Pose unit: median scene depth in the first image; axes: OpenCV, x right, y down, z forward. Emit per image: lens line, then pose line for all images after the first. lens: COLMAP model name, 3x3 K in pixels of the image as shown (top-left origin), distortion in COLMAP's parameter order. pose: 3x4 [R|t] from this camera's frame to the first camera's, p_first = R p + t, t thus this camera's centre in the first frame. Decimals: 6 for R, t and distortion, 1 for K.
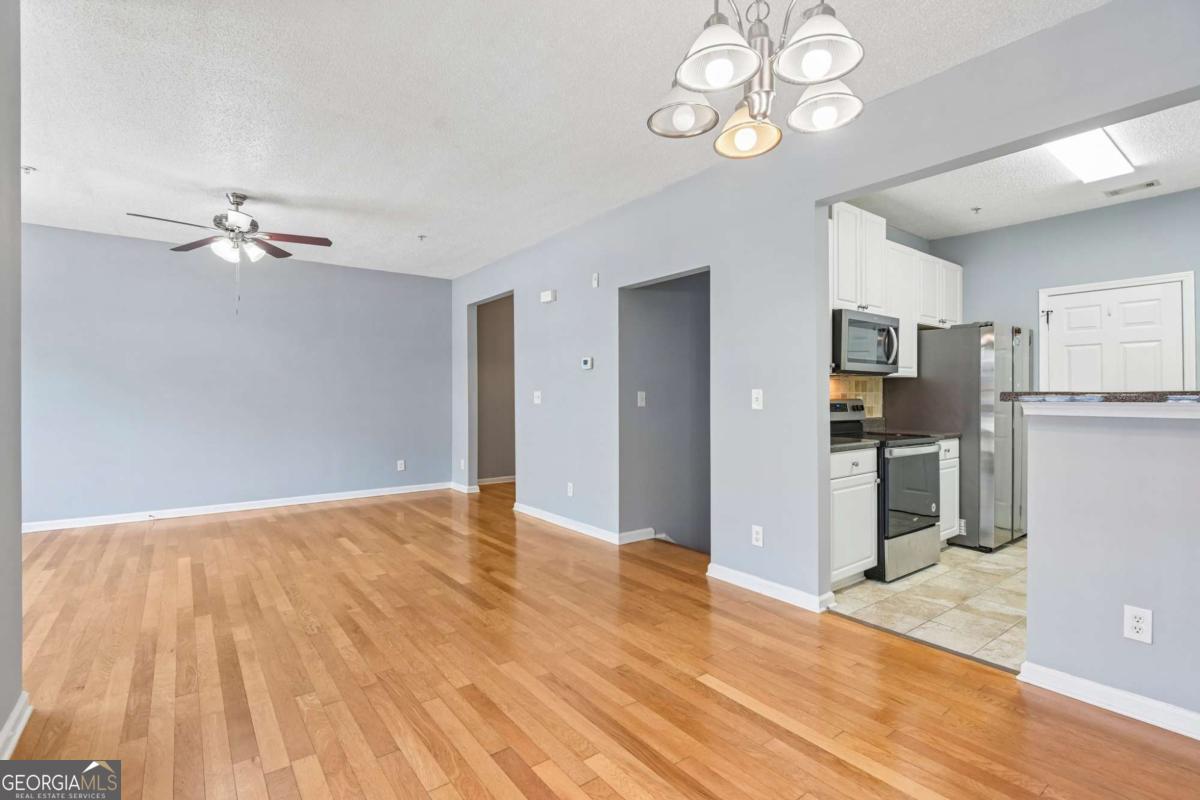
lens RADIAL K [[555.2, 0, 608.2], [0, 555.2, 387.9], [0, 0, 1]] dist [-0.011078, -0.004203]
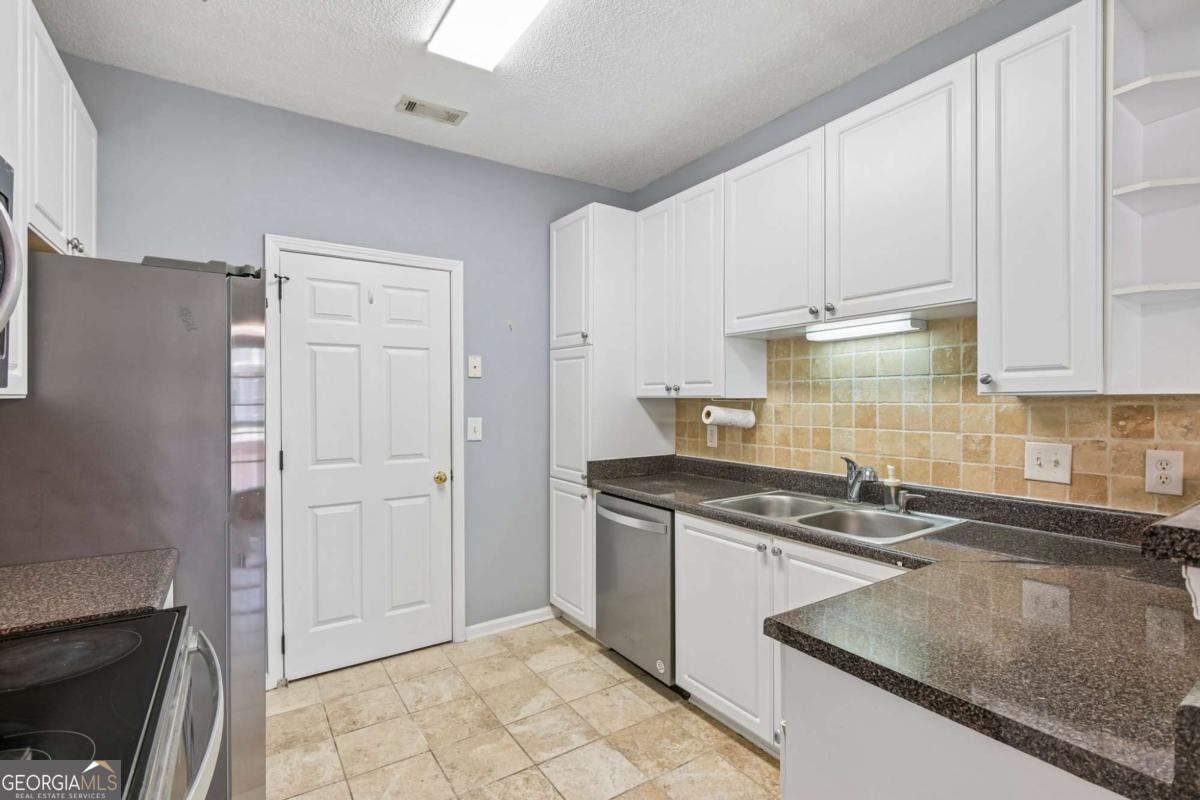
lens RADIAL K [[555.2, 0, 610.4], [0, 555.2, 401.0], [0, 0, 1]] dist [-0.011078, -0.004203]
pose [[0.052599, -0.005882, 0.998598, 0.286110], [-0.012528, 0.999900, 0.006549, -0.025163], [-0.998537, -0.012855, 0.052520, 0.687870]]
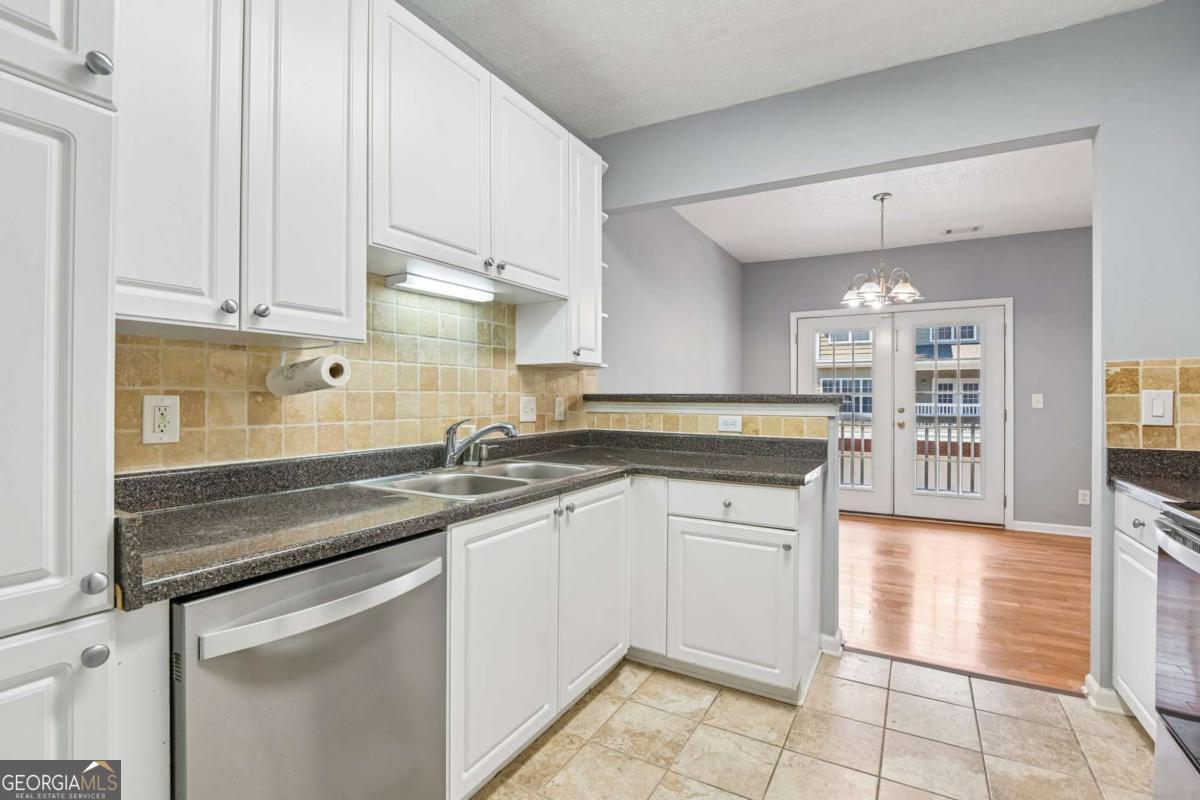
lens RADIAL K [[555.2, 0, 595.3], [0, 555.2, 395.6], [0, 0, 1]] dist [-0.011078, -0.004203]
pose [[-0.918454, -0.008981, -0.395427, 0.897027], [-0.003093, 0.999875, -0.015526, 0.013224], [0.395516, -0.013036, -0.918366, 0.995387]]
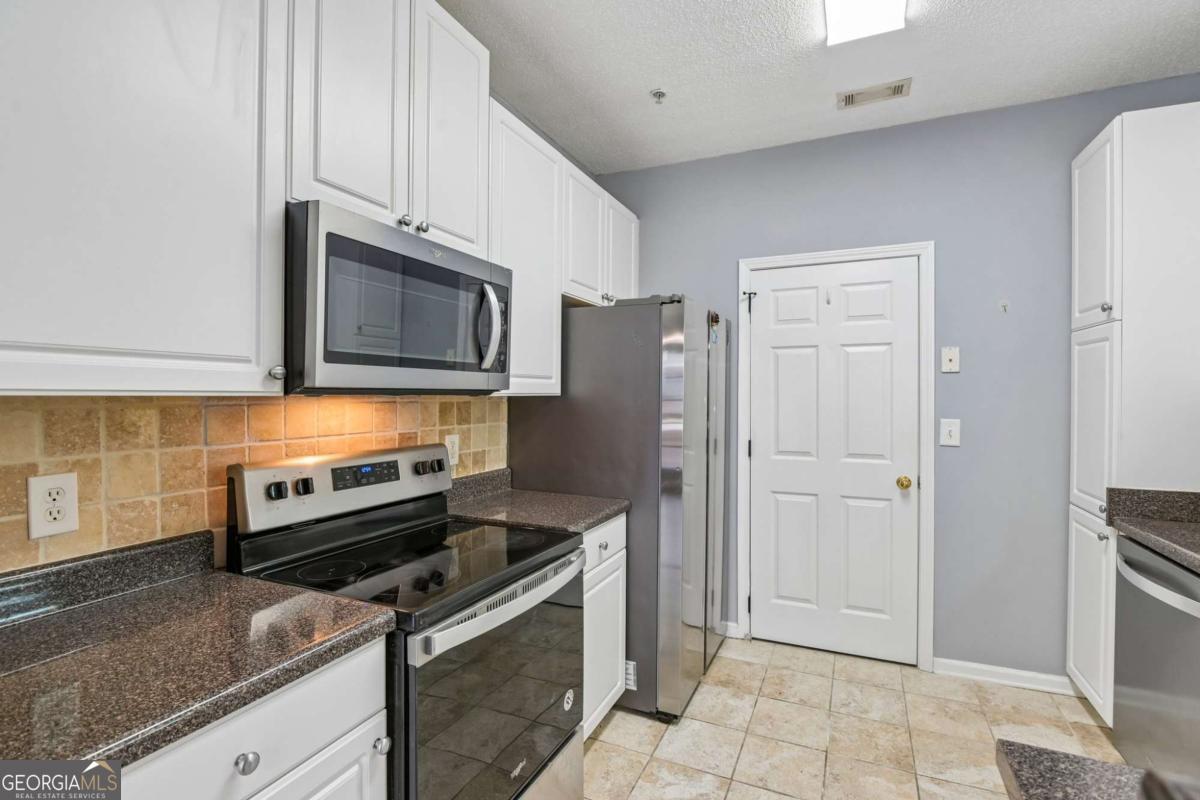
lens RADIAL K [[555.2, 0, 605.0], [0, 555.2, 398.2], [0, 0, 1]] dist [-0.011078, -0.004203]
pose [[0.879702, -0.002056, 0.475521, 0.363142], [-0.007673, 0.999799, 0.018516, -0.028575], [-0.475463, -0.019937, 0.879510, 0.541693]]
